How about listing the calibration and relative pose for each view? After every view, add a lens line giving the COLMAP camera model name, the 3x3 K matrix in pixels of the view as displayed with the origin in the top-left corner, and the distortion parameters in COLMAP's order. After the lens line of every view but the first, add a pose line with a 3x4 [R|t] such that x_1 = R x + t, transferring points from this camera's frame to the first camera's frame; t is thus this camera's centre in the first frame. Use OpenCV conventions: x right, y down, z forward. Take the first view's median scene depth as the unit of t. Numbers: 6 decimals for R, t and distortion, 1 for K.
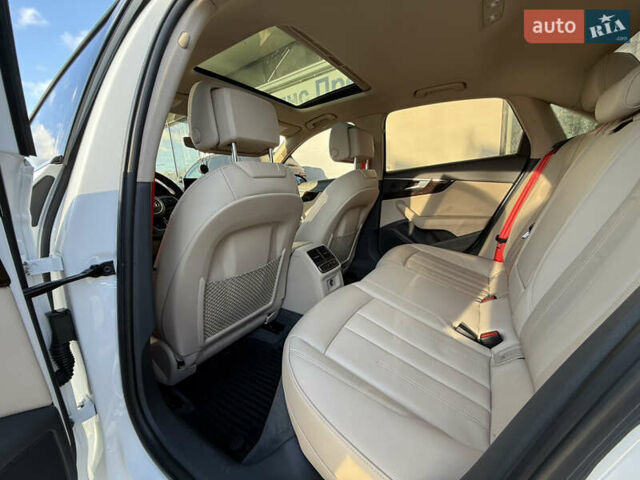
lens RADIAL K [[254.9, 0, 317.7], [0, 254.9, 240.0], [0, 0, 1]] dist [0.000764, 0.000563]
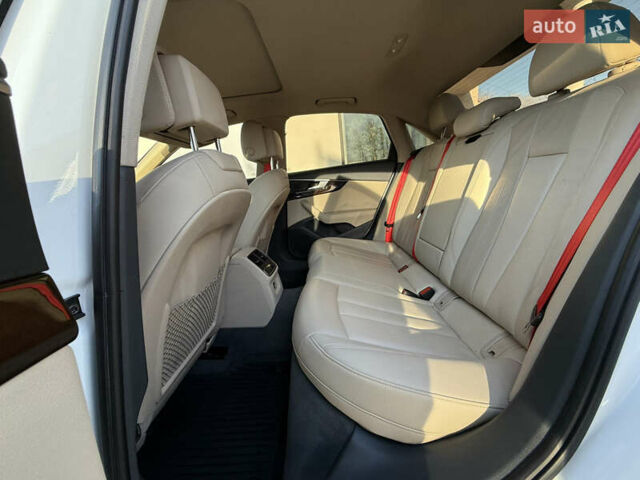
lens RADIAL K [[254.9, 0, 317.8], [0, 254.9, 241.1], [0, 0, 1]] dist [0.000764, 0.000563]
pose [[0.853464, -0.129787, 0.504732, -0.337416], [0.142073, 0.989753, 0.014271, 0.015289], [-0.501412, 0.059529, 0.863158, 0.099998]]
